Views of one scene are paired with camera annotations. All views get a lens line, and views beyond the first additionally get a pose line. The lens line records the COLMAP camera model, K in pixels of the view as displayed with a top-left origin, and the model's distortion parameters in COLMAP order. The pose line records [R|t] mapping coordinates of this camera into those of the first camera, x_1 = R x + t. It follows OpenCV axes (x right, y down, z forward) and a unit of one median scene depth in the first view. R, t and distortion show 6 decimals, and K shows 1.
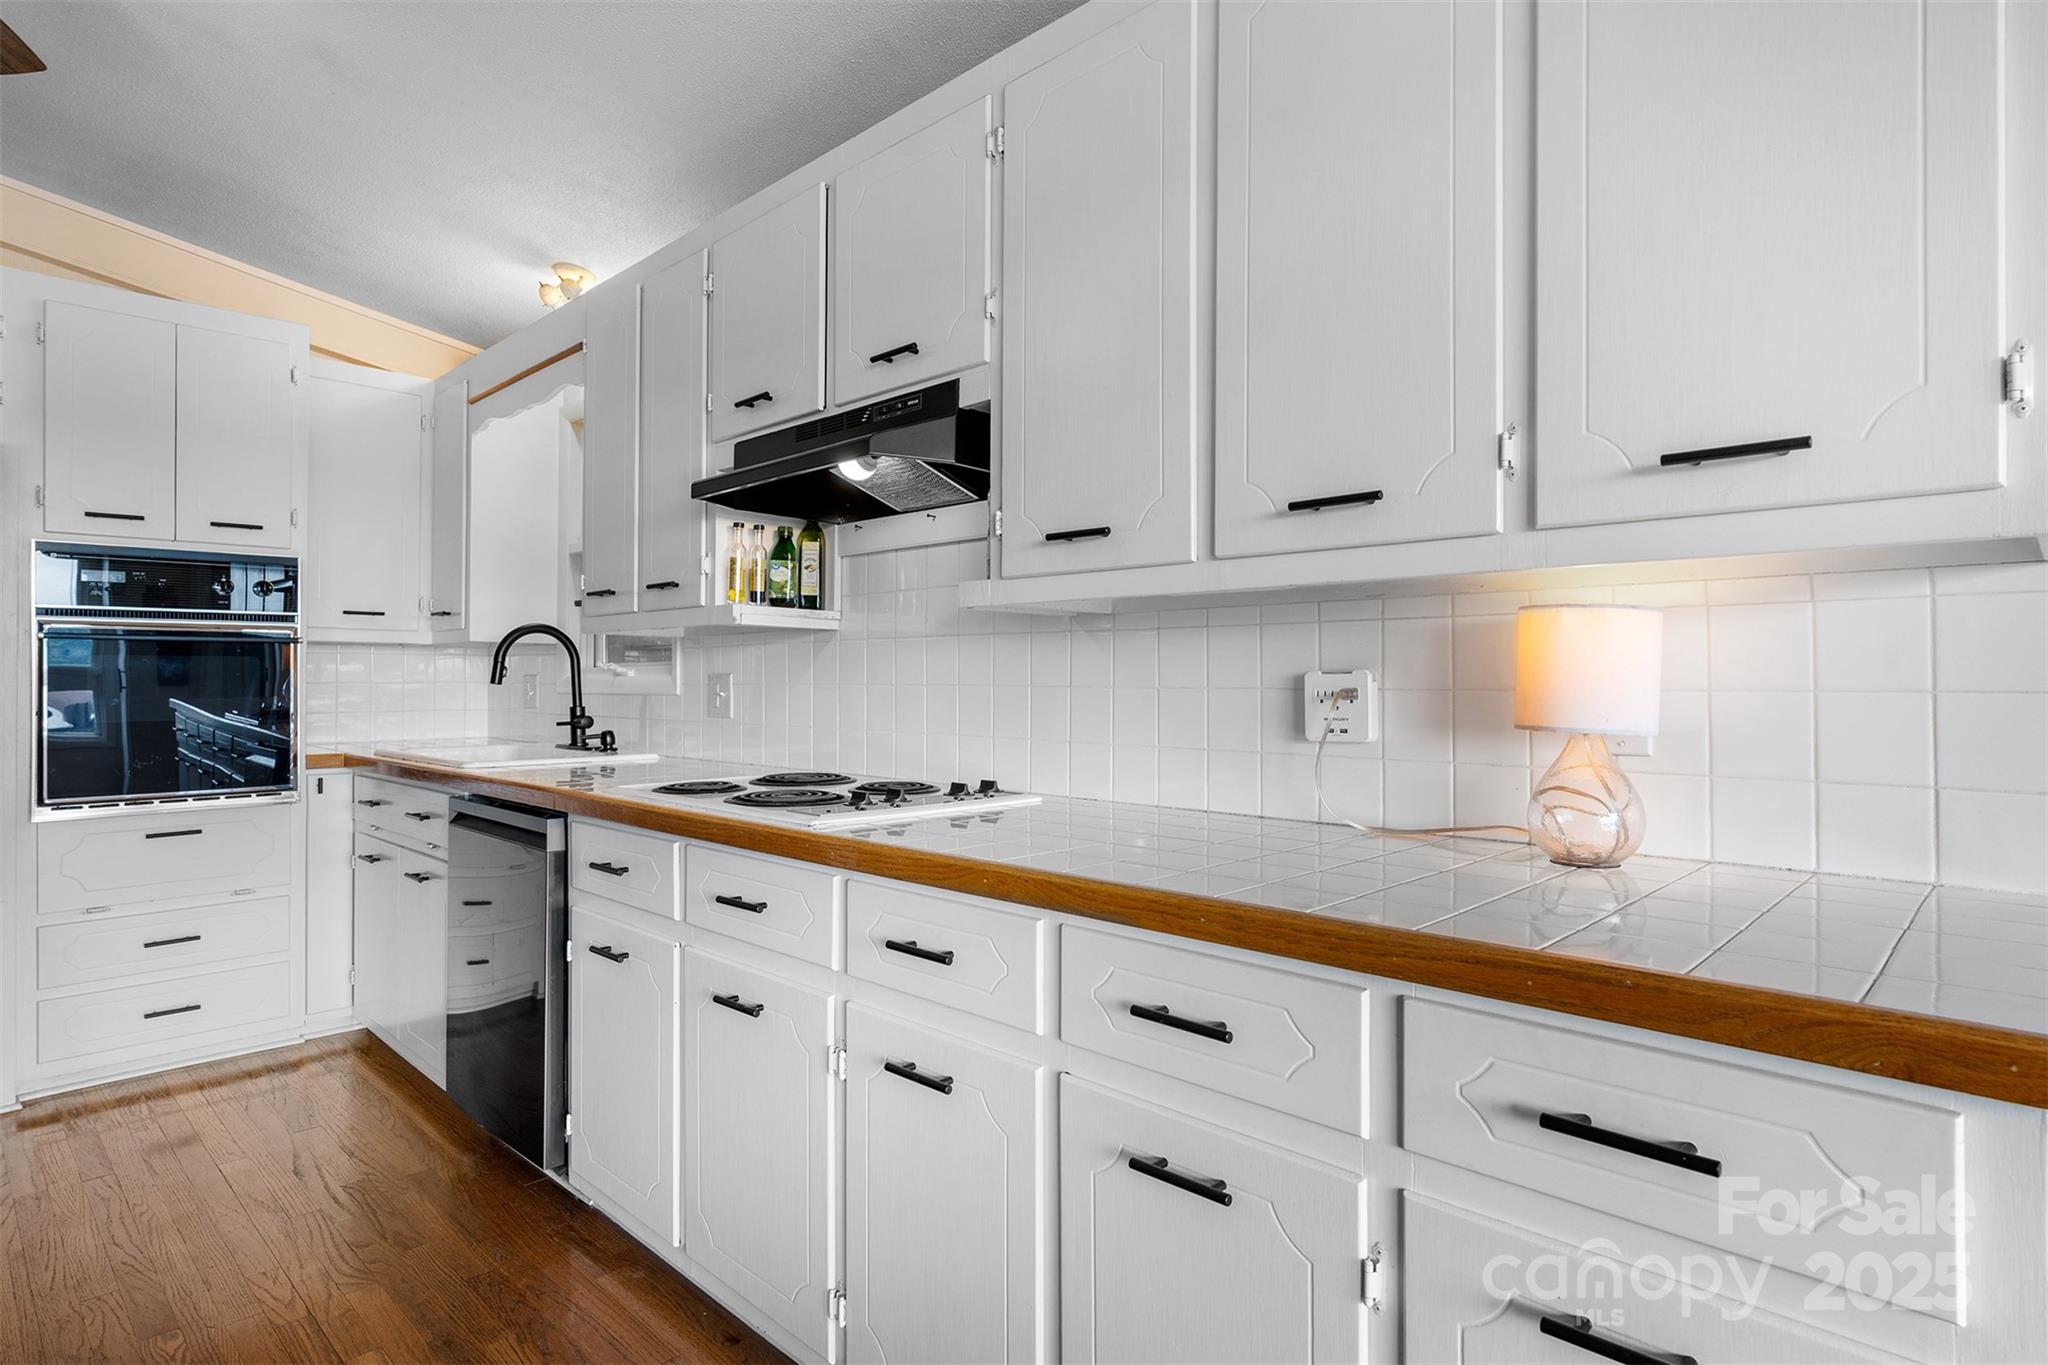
lens RADIAL K [[1081.6, 0, 1020.9], [0, 1081.6, 669.7], [0, 0, 1]] dist [-0.005282, -0.000518]
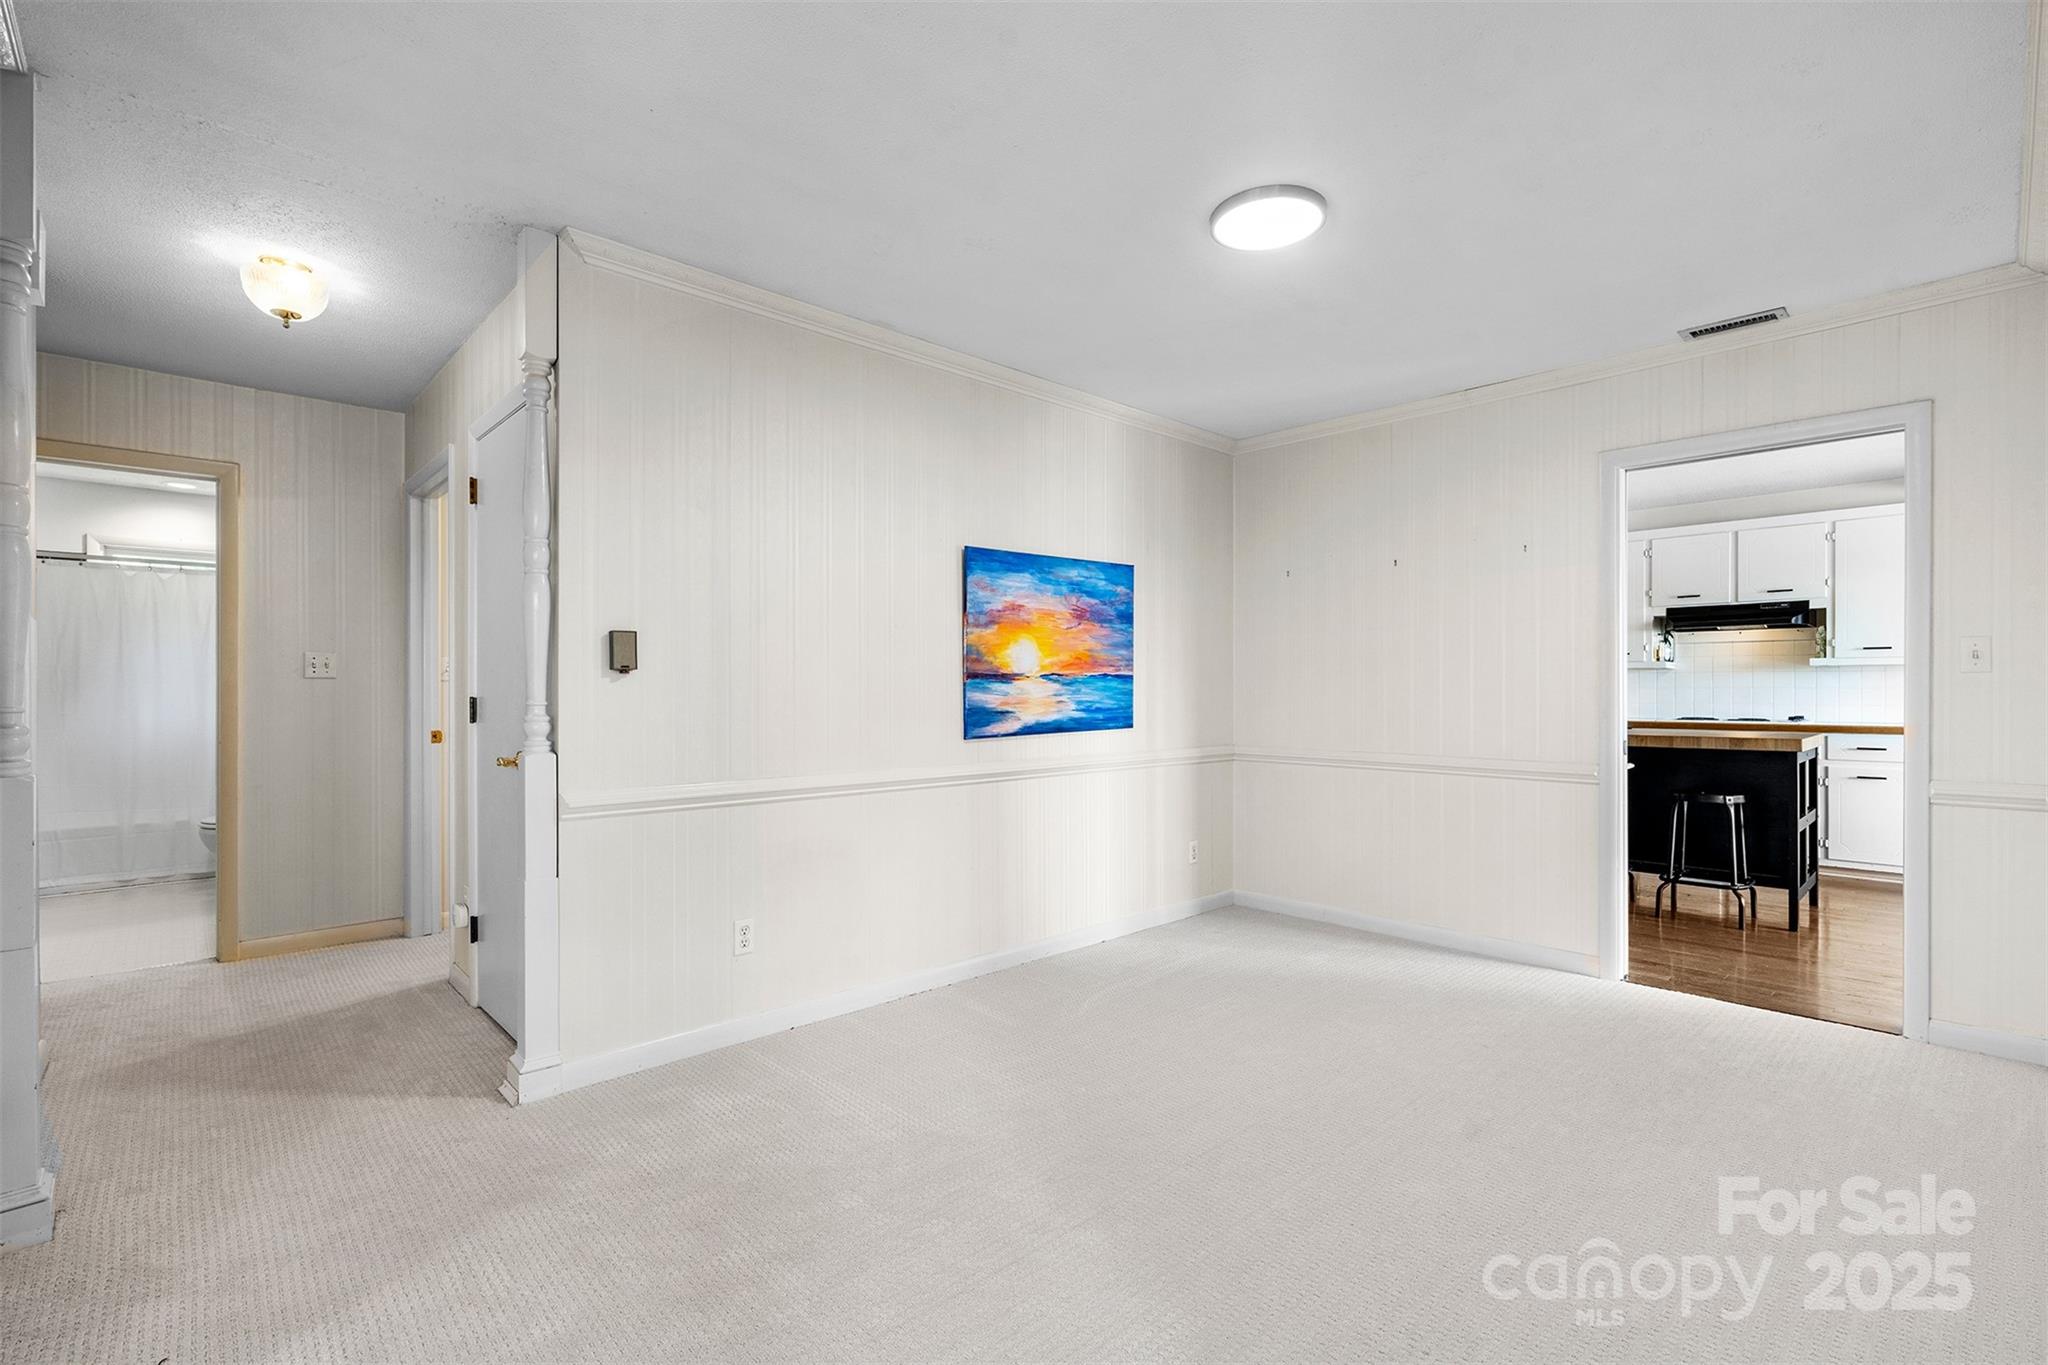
lens RADIAL K [[933.6, 0, 1015.4], [0, 933.6, 680.6], [0, 0, 1]] dist [0.001287, 0.000892]
pose [[0.999042, -0.000704, -0.043754, -1.843824], [0.000904, 0.999989, 0.004546, -0.017966], [0.043750, -0.004582, 0.999032, -1.584904]]
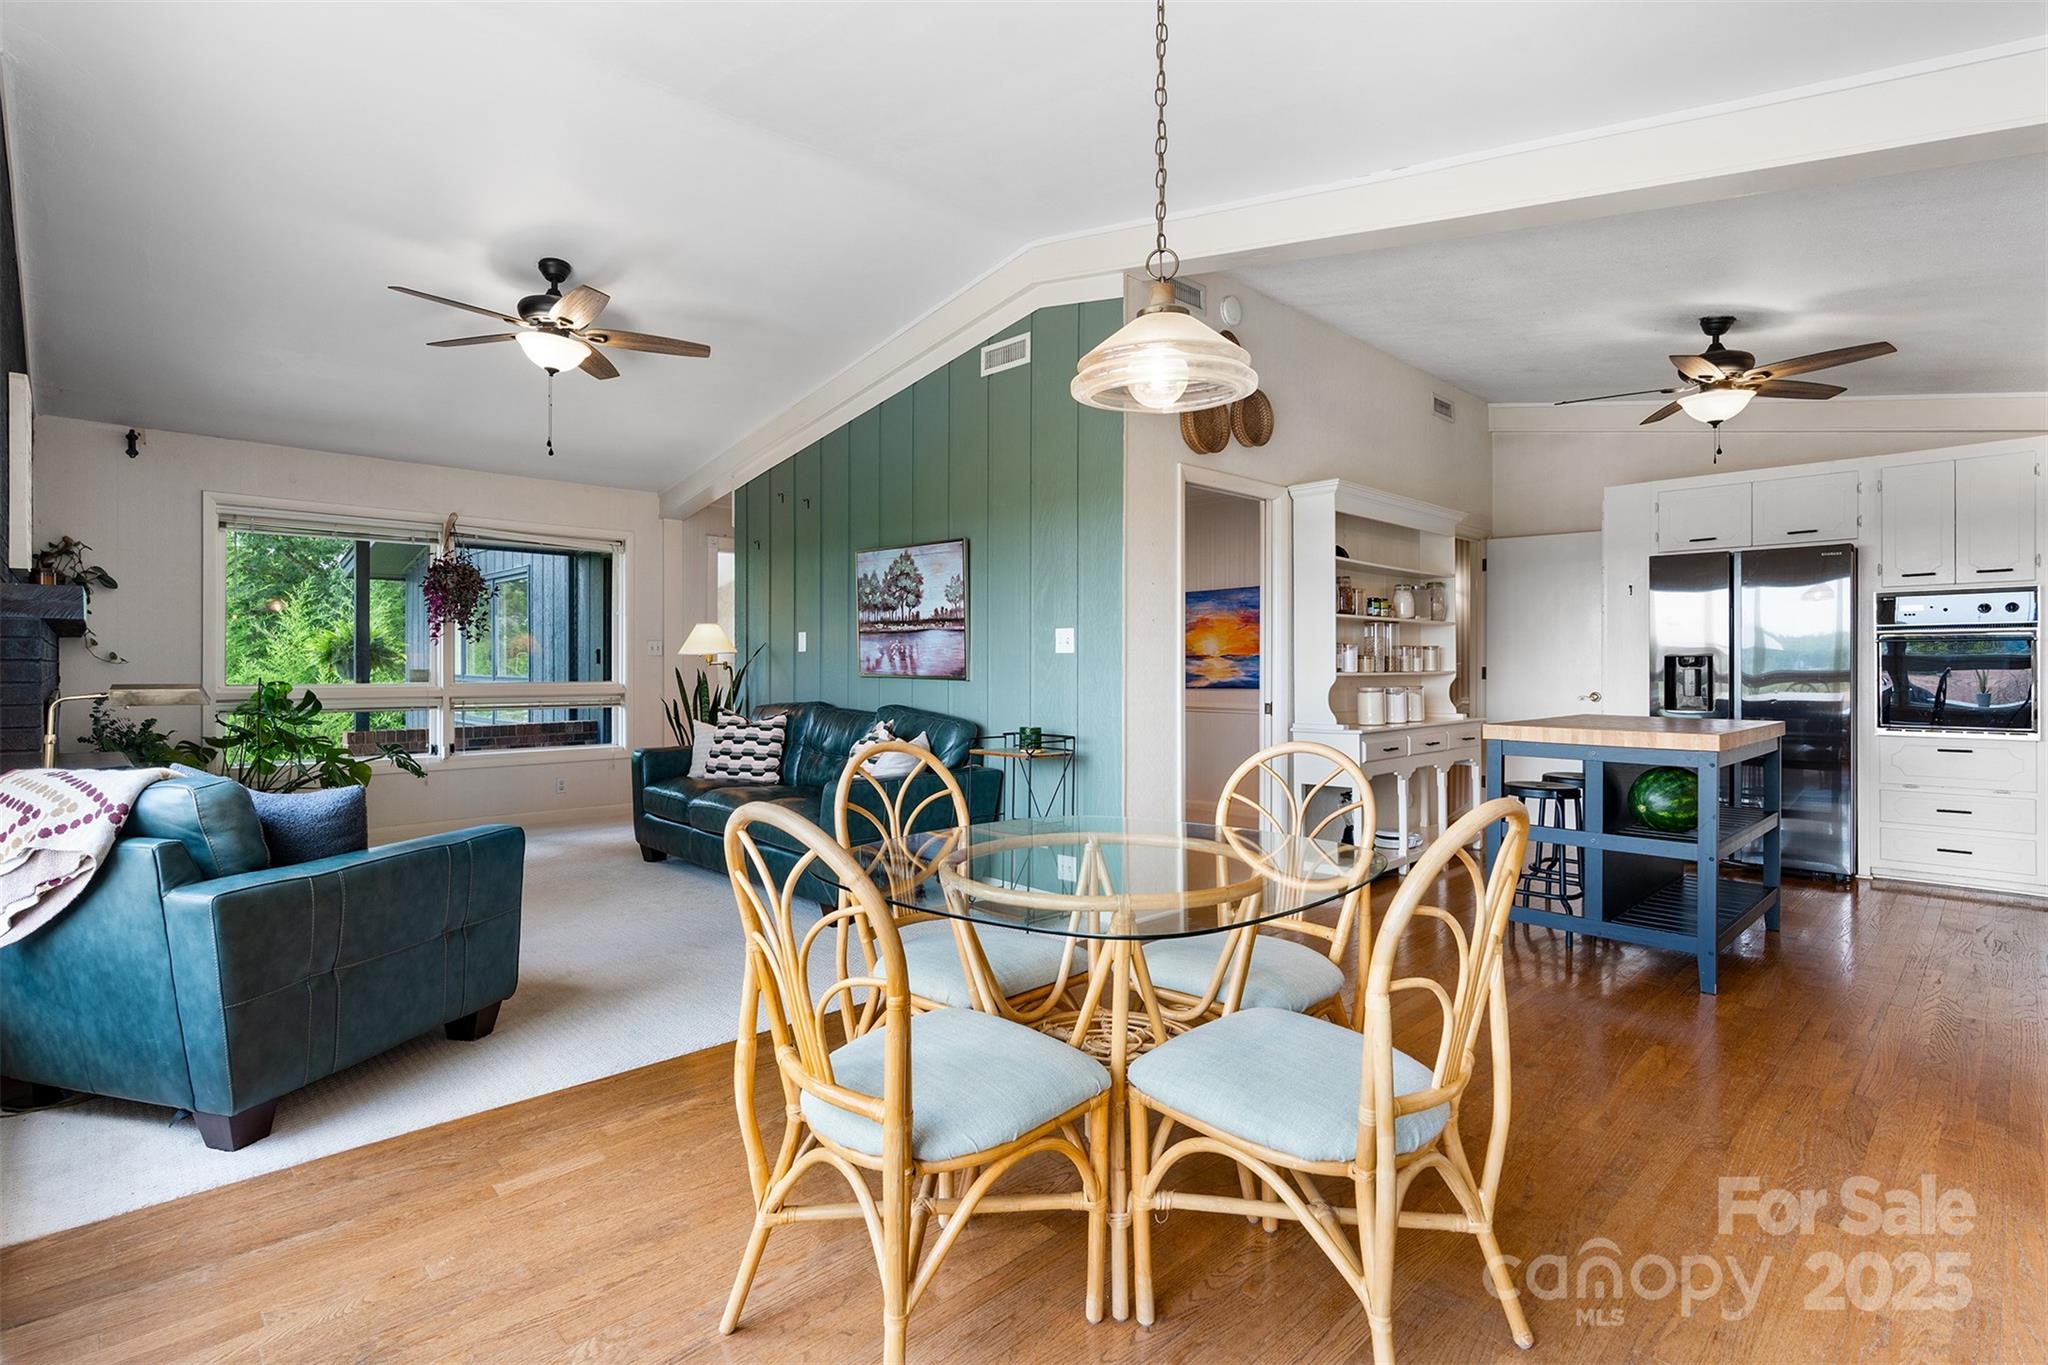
lens RADIAL K [[990.5, 0, 1024.1], [0, 990.5, 666.4], [0, 0, 1]] dist [-0.003228, 0.000446]
pose [[-0.041099, 0.002799, -0.999151, 1.040357], [0.007243, 0.999971, 0.002504, -0.000683], [0.999129, -0.007134, -0.041118, -0.528747]]
